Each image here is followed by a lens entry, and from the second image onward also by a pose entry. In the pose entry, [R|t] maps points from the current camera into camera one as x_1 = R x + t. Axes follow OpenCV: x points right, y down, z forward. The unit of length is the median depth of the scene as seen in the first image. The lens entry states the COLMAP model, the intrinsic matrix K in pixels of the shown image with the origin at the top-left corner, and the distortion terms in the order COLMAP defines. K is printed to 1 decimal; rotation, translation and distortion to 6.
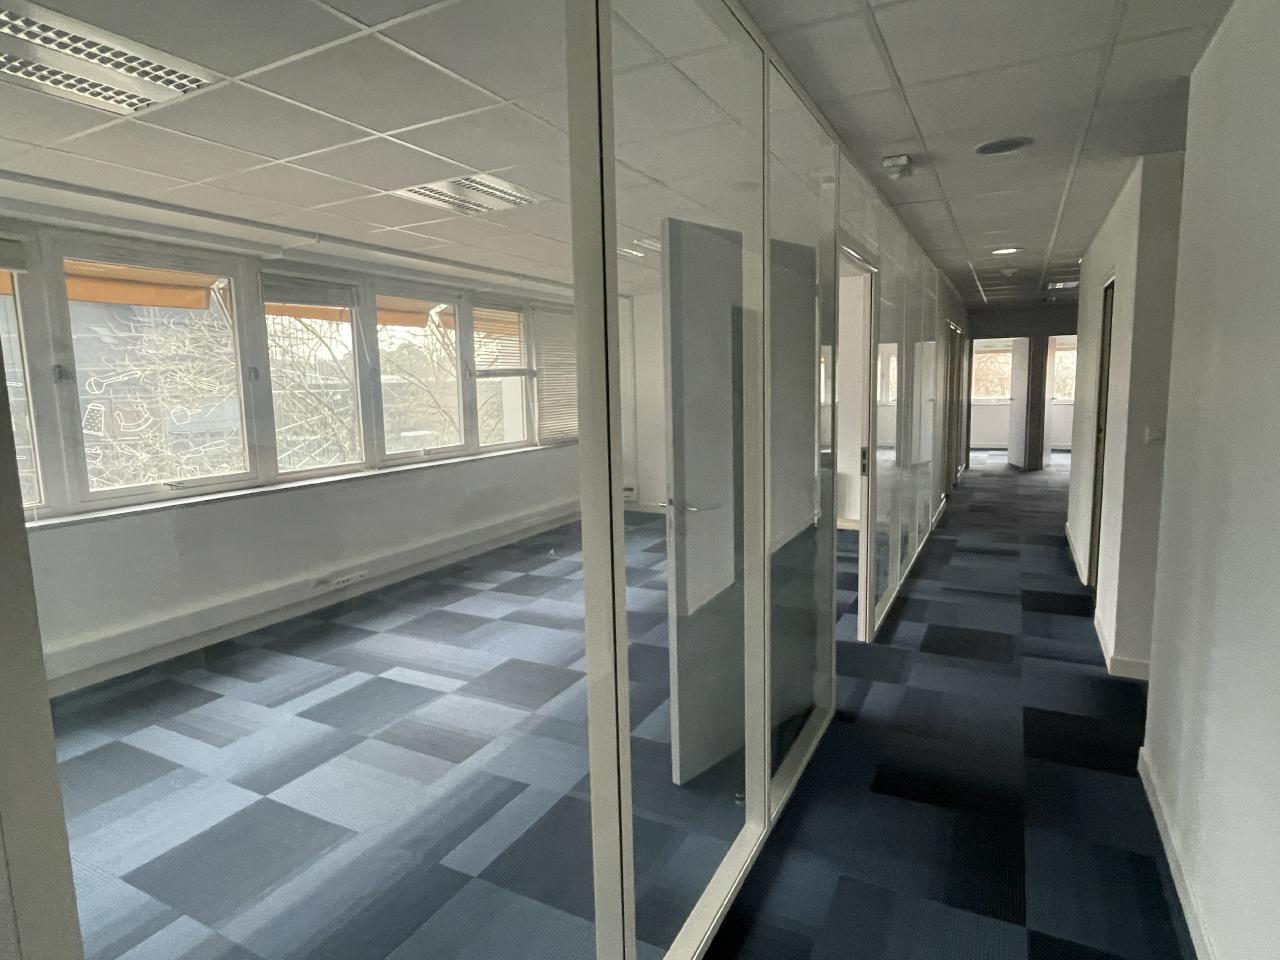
lens RADIAL K [[719.9, 0, 645.5], [0, 719.9, 473.7], [0, 0, 1]] dist [-0.020948, -0.001277]
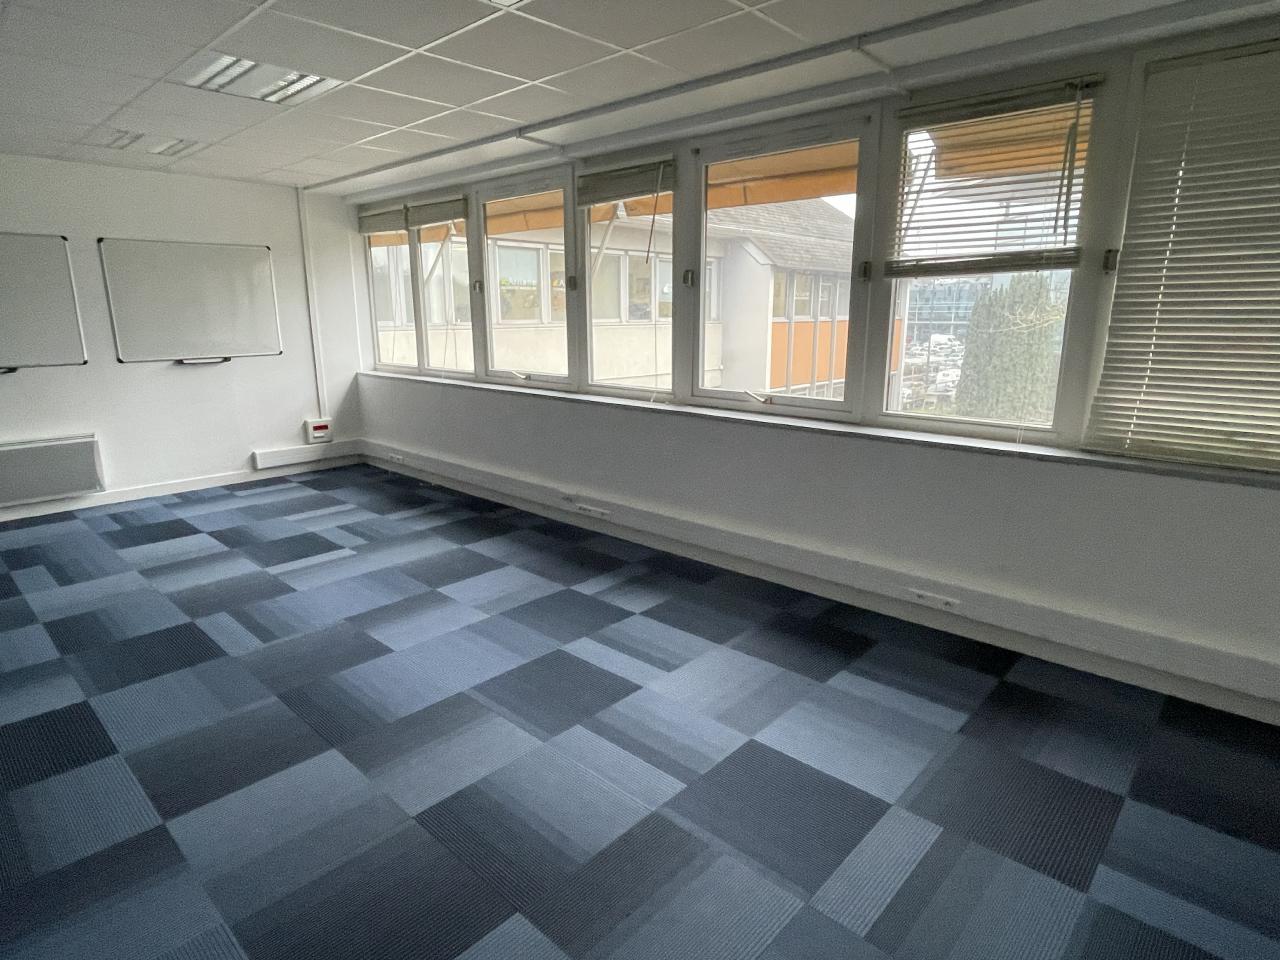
lens RADIAL K [[719.9, 0, 645.5], [0, 719.9, 473.7], [0, 0, 1]] dist [-0.020948, -0.001277]
pose [[-0.268032, 0.229710, -0.935624, 0.476866], [-0.116705, 0.956265, 0.268211, -0.172747], [0.956315, 0.181081, -0.229501, 1.464551]]
